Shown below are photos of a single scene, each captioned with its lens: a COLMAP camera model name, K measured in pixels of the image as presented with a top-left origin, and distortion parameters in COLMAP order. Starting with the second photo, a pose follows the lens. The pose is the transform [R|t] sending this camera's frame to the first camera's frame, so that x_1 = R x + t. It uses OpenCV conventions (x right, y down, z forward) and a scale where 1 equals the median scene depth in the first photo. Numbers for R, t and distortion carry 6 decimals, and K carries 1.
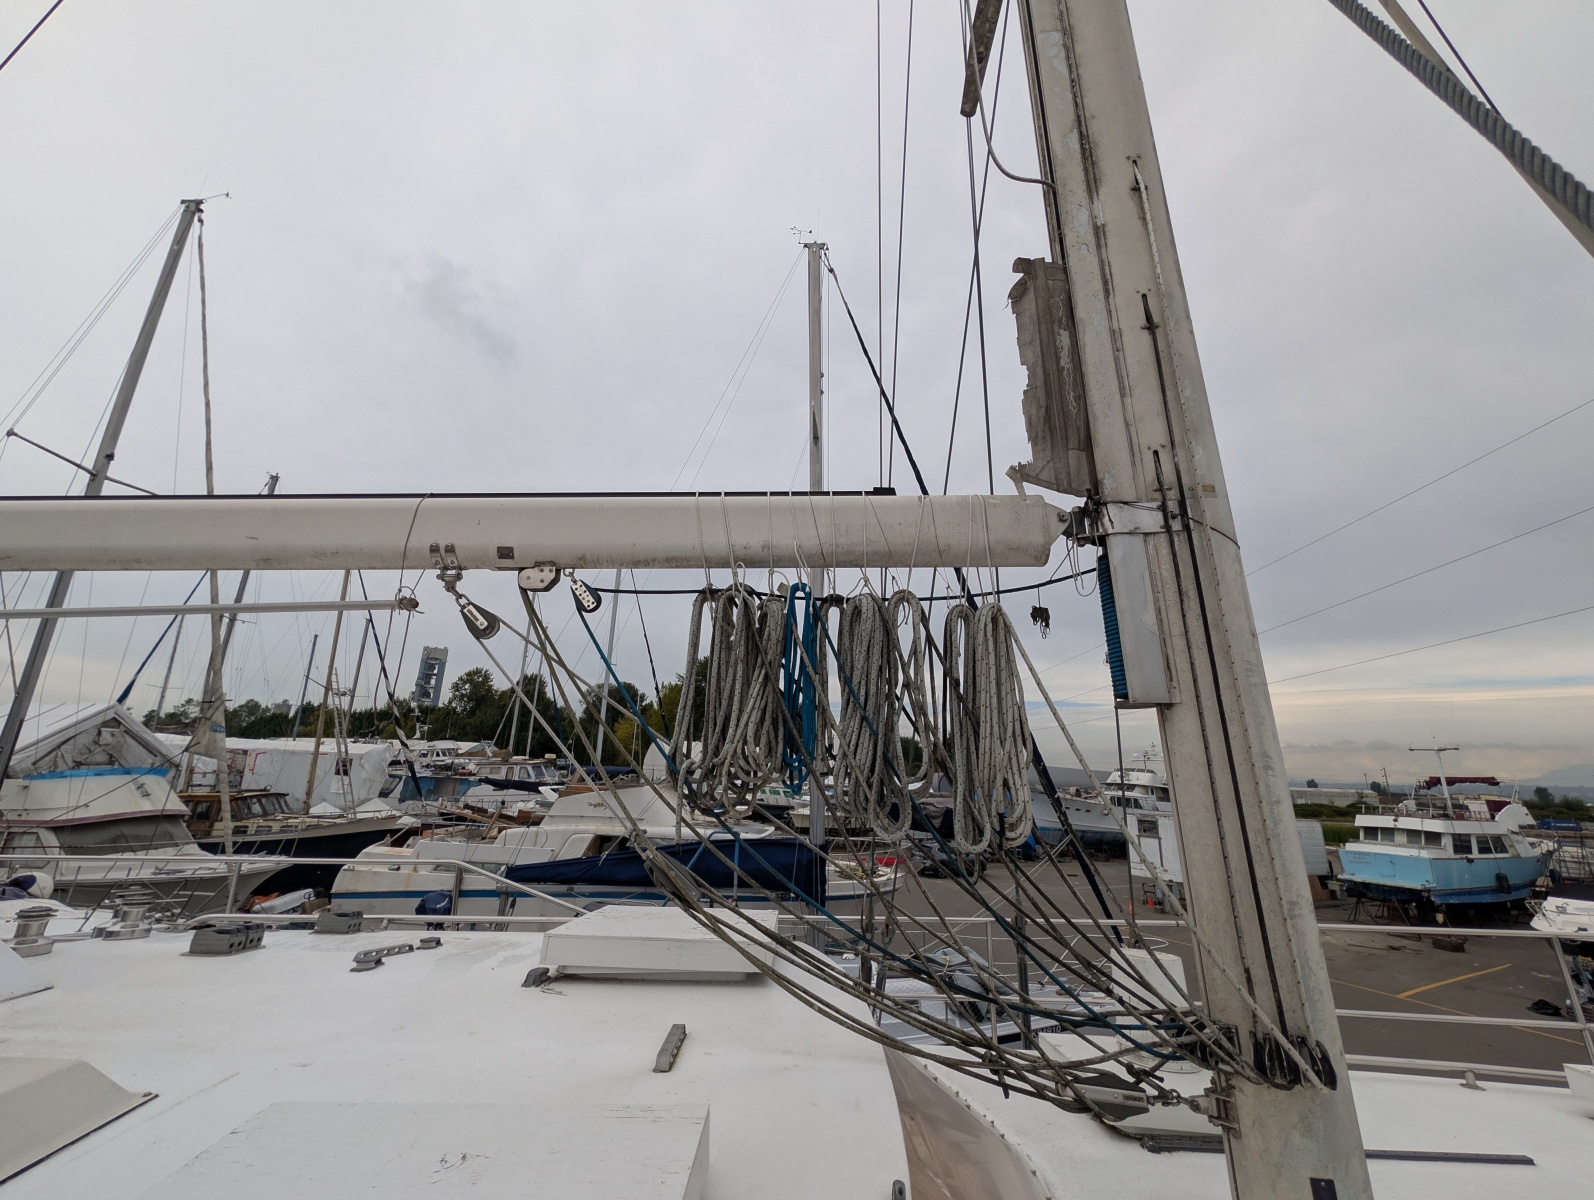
lens RADIAL K [[608.4, 0, 797.0], [0, 608.4, 604.0], [0, 0, 1]] dist [0.002756, 0.000110]
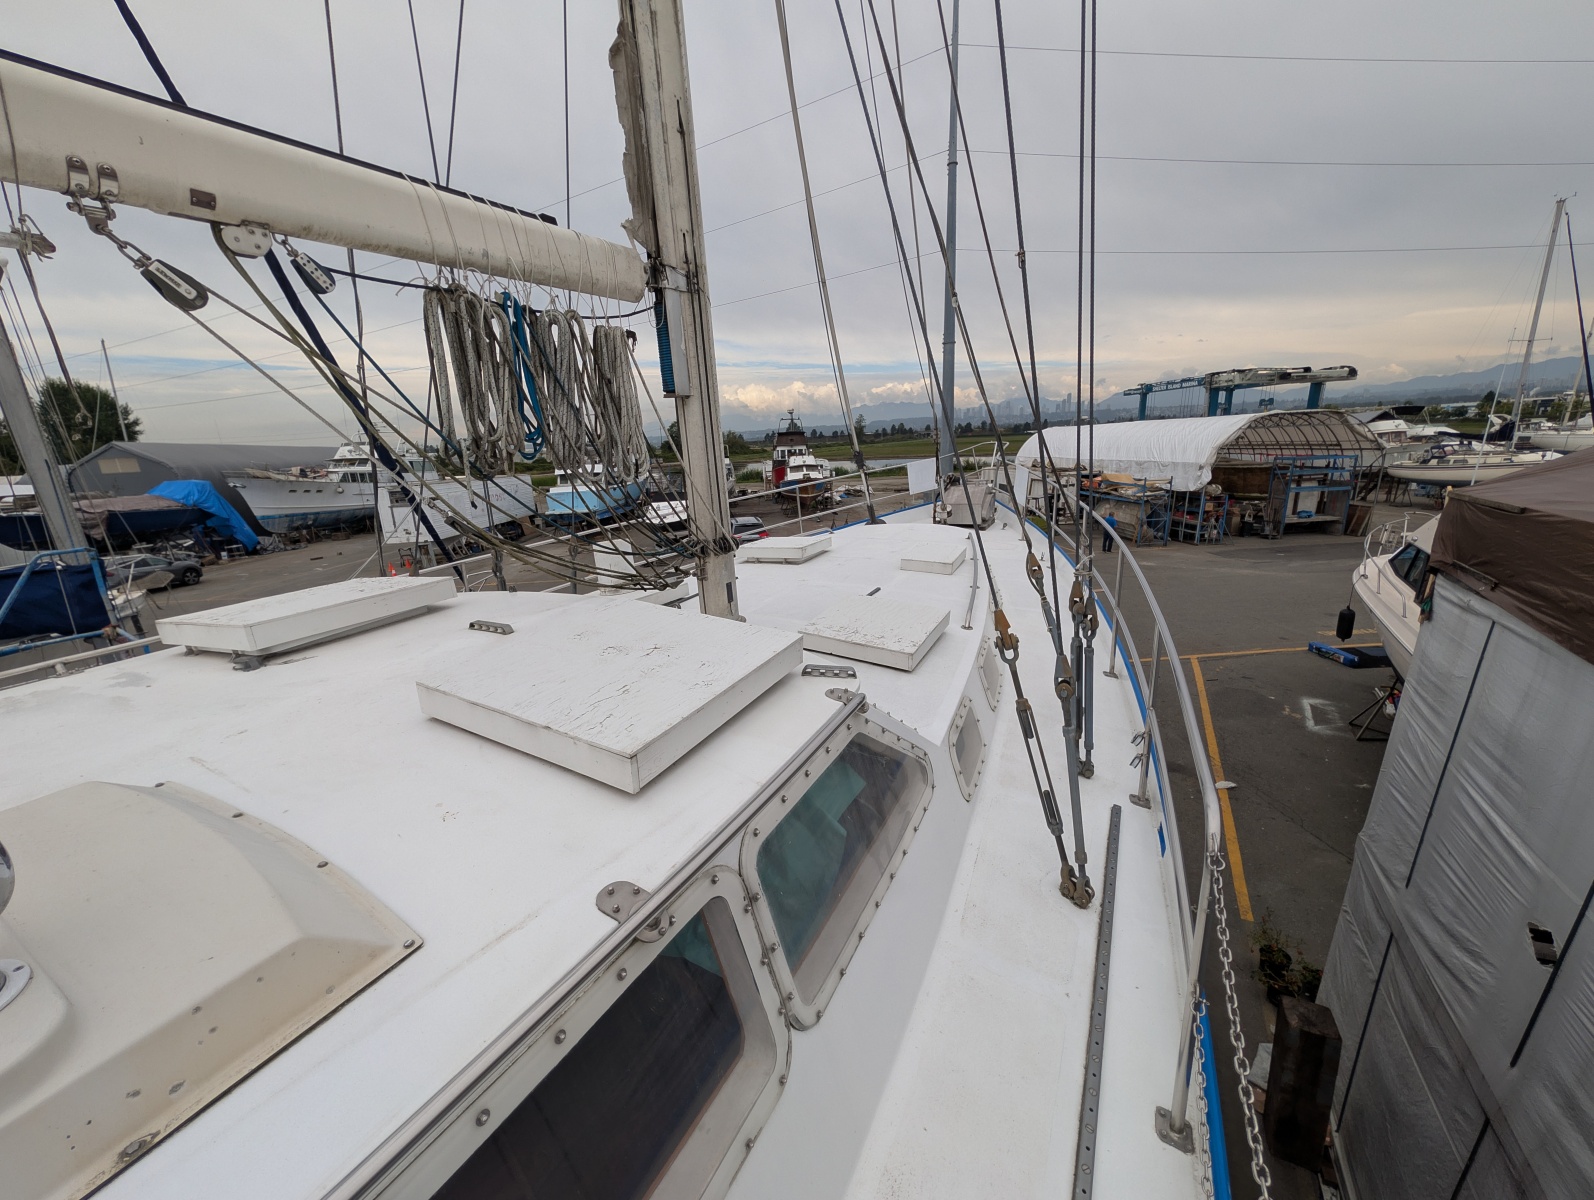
lens RADIAL K [[614.6, 0, 795.3], [0, 614.6, 602.9], [0, 0, 1]] dist [0.001655, 0.000046]
pose [[0.442279, -0.283758, 0.850806, -0.123007], [-0.179977, 0.901255, 0.394142, -0.008117], [-0.878634, -0.327446, 0.347536, -0.020120]]
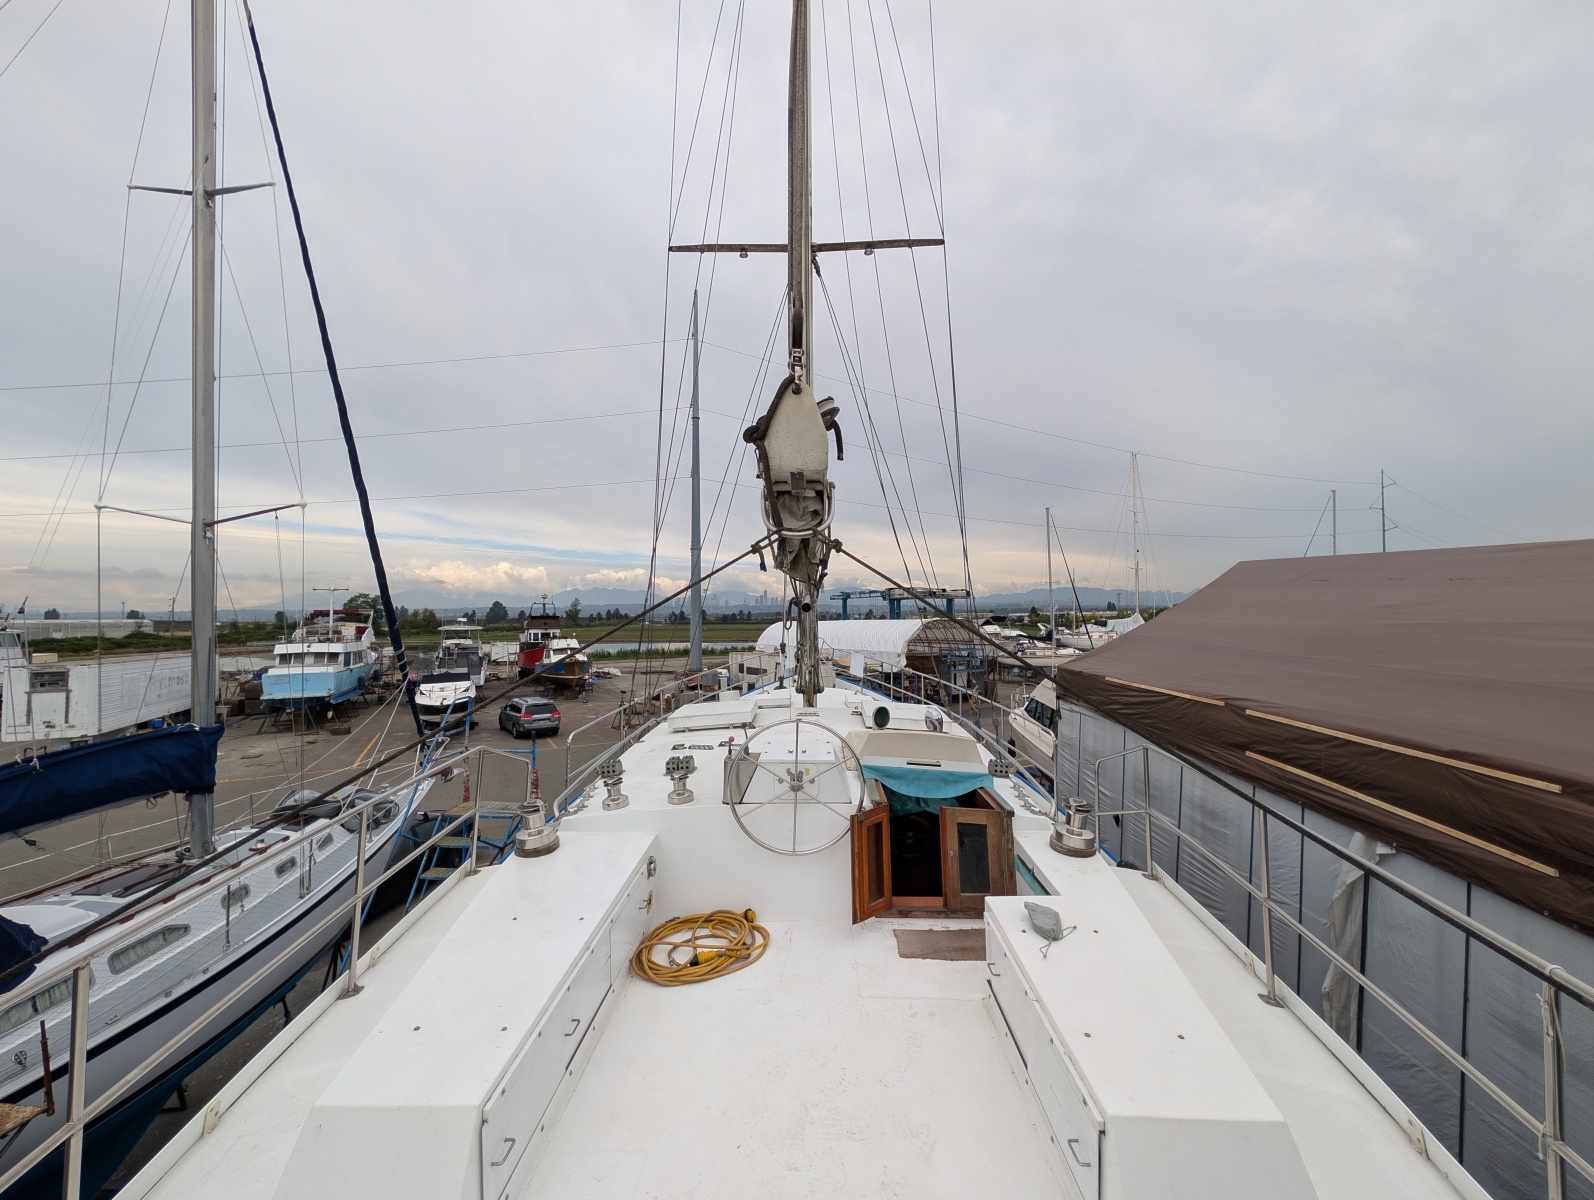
lens RADIAL K [[615.3, 0, 797.0], [0, 615.3, 600.0], [0, 0, 1]] dist [0.003893, 0.000111]
pose [[0.005820, -0.006420, 0.999962, -0.438425], [-0.260319, 0.965492, 0.007714, 0.001630], [-0.965505, -0.260354, 0.003948, 0.133205]]
